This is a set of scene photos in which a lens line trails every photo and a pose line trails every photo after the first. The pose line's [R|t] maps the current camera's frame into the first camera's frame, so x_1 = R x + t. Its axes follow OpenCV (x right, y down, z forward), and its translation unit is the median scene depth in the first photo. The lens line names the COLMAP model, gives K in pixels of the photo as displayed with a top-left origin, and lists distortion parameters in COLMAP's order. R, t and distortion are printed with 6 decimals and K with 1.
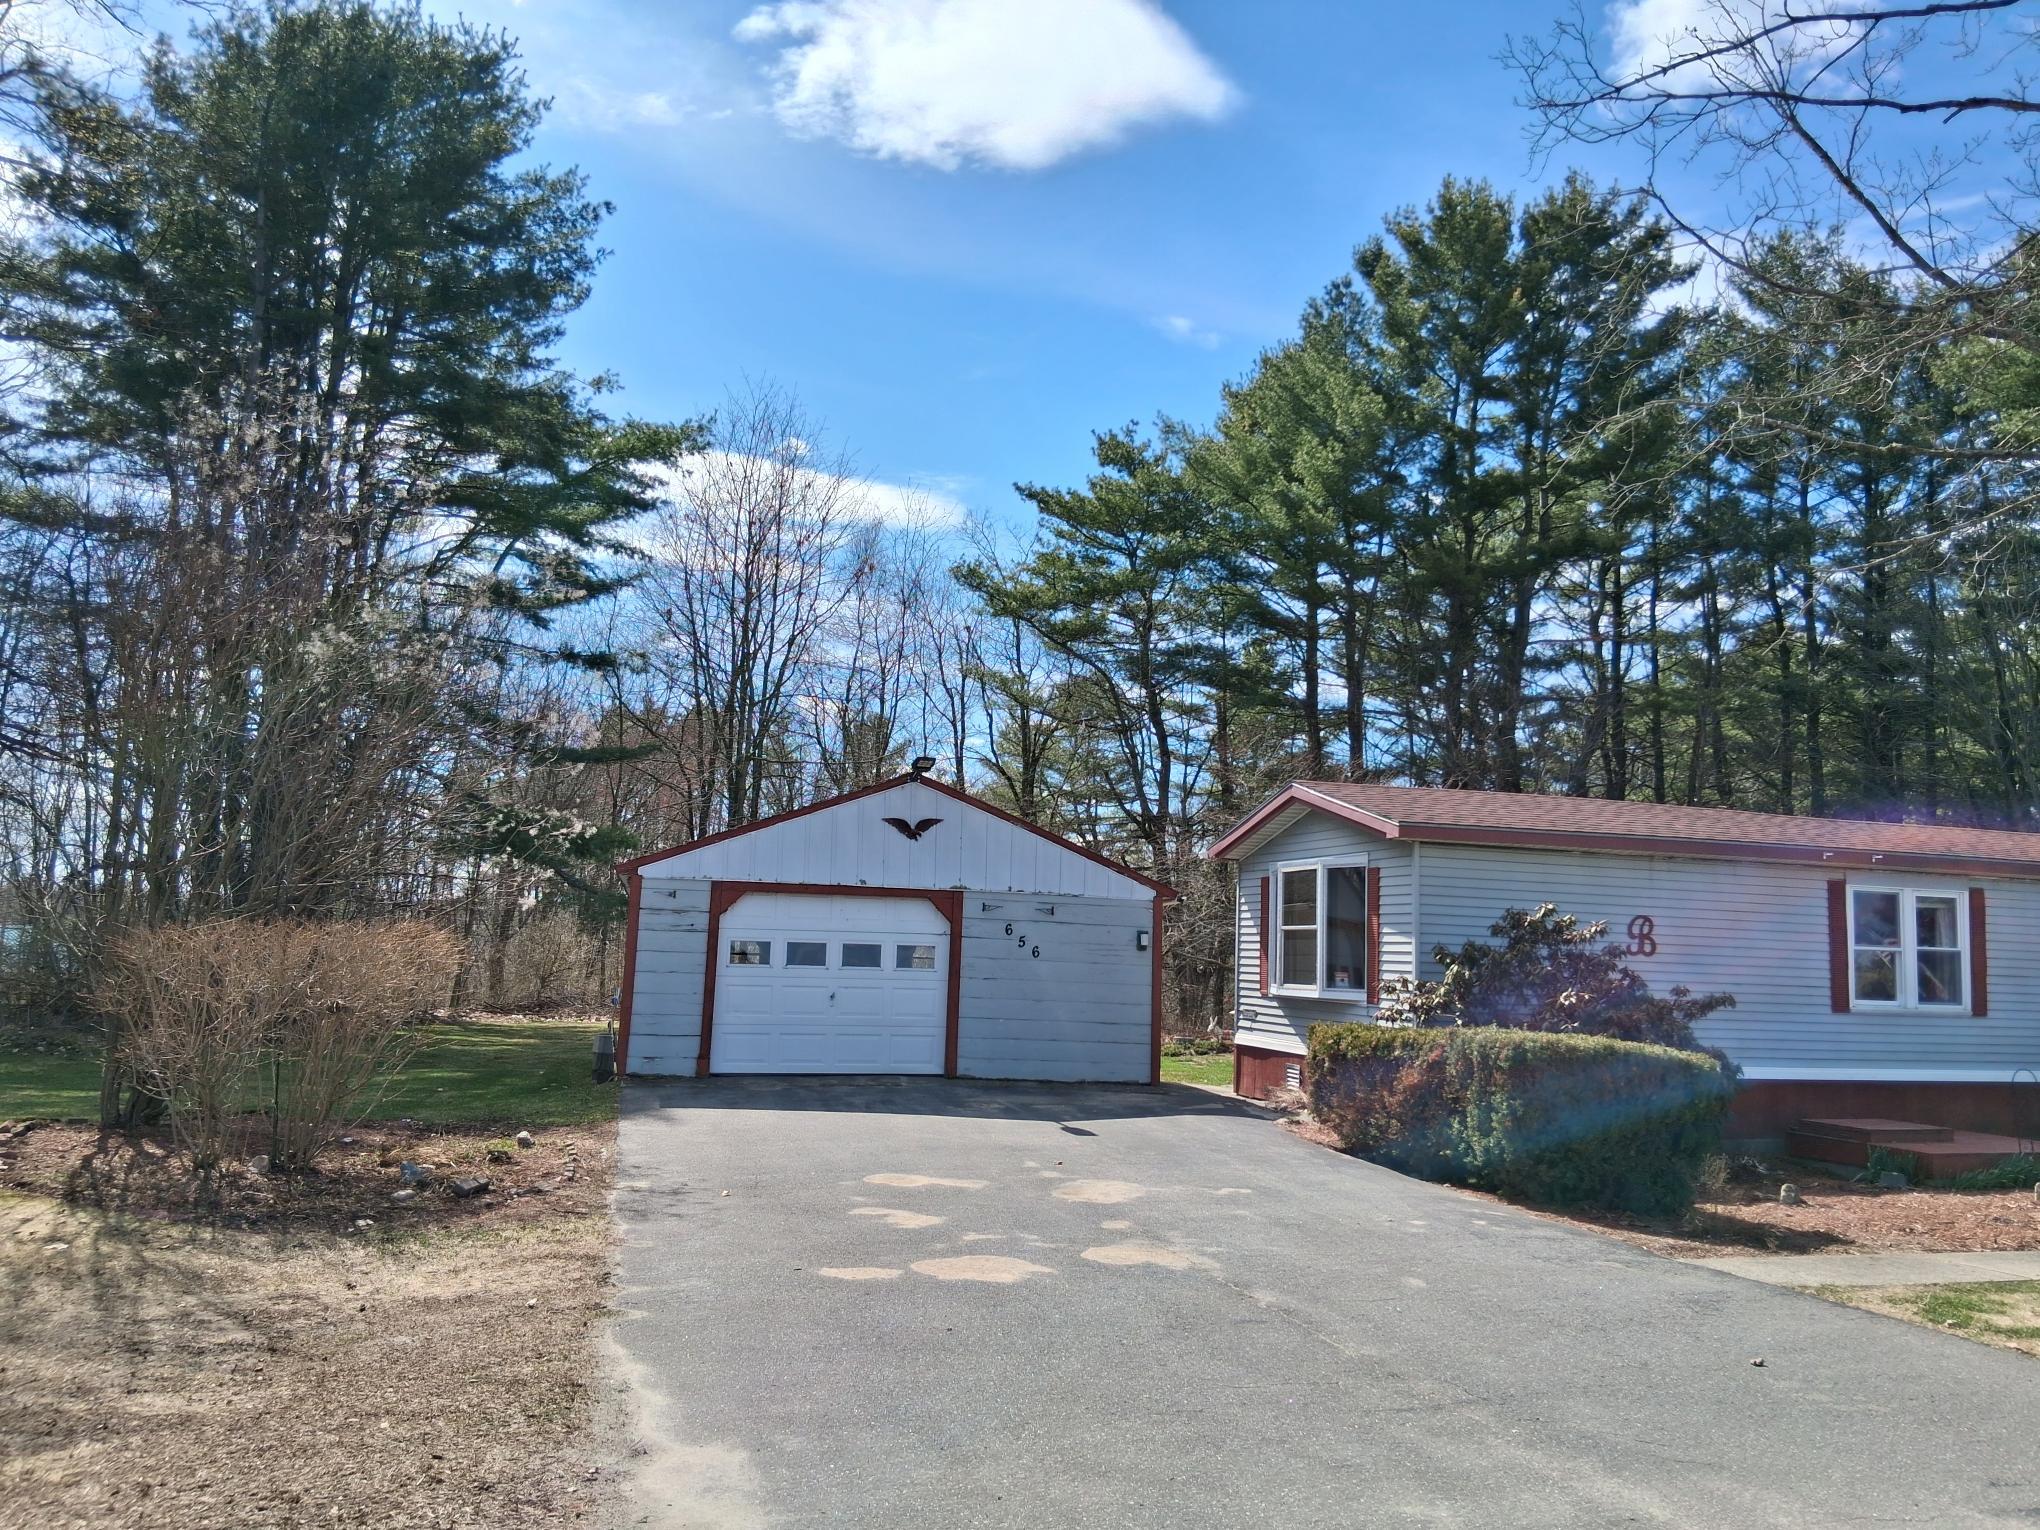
lens RADIAL K [[1531.4, 0, 1020.0], [0, 1531.4, 765.0], [0, 0, 1]] dist [0.131039, -0.229160]
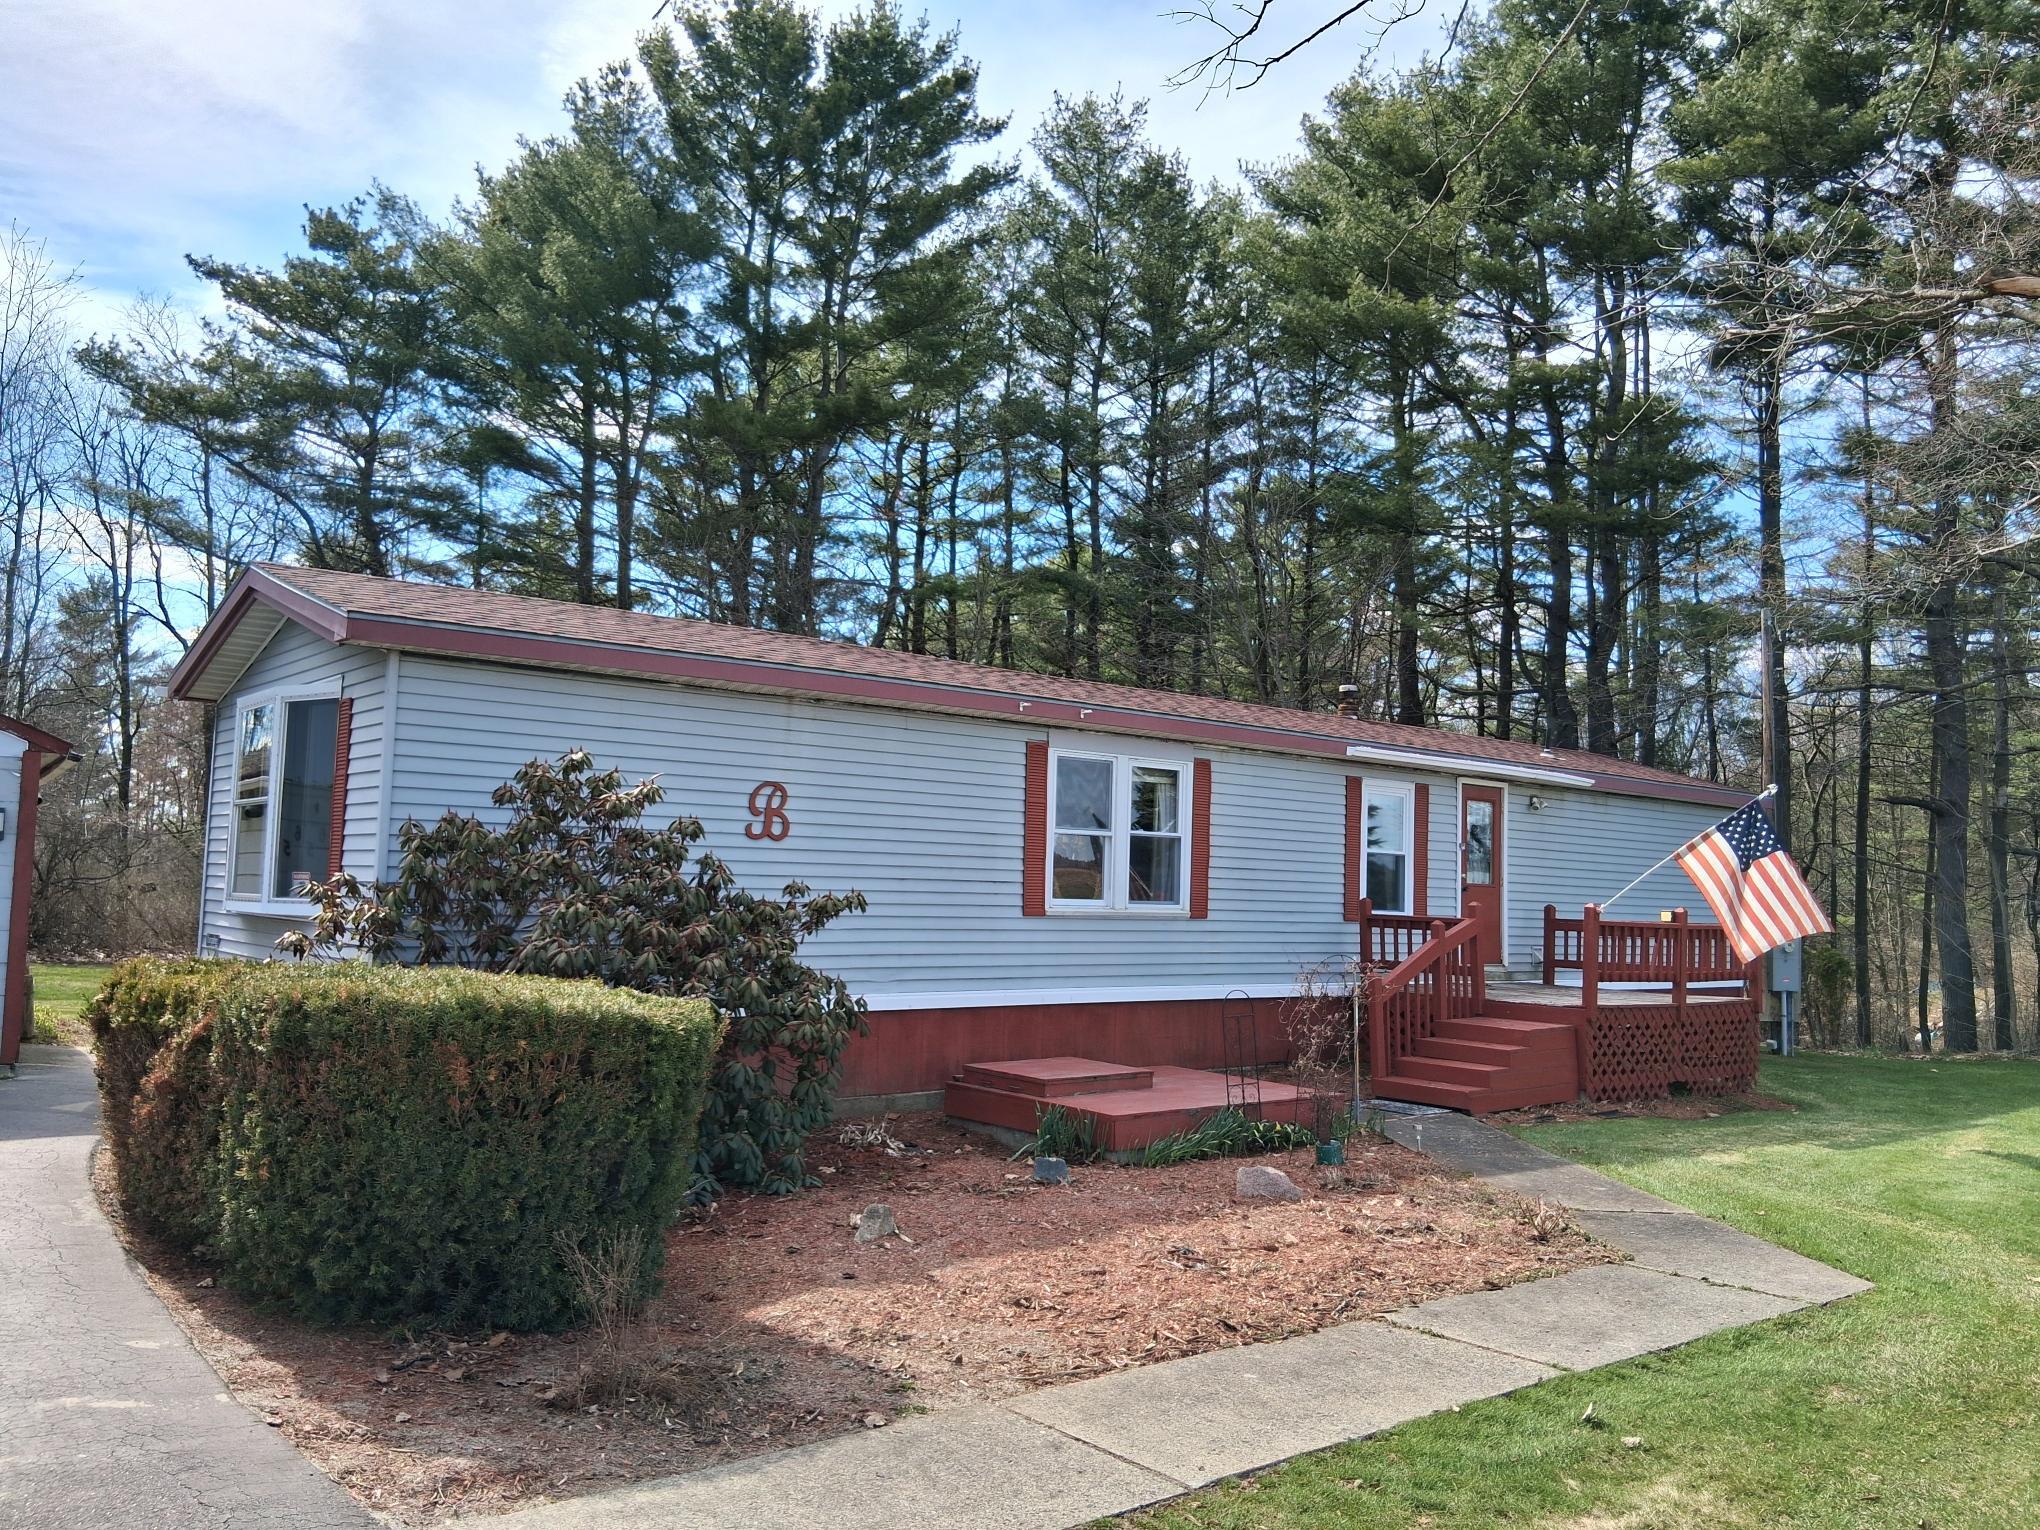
lens RADIAL K [[1531.4, 0, 1020.0], [0, 1531.4, 765.0], [0, 0, 1]] dist [0.131039, -0.229160]
pose [[0.918637, 0.020145, 0.394588, 0.082976], [-0.041783, 0.998052, 0.046320, 0.018996], [-0.392886, -0.059038, 0.917690, 0.119525]]
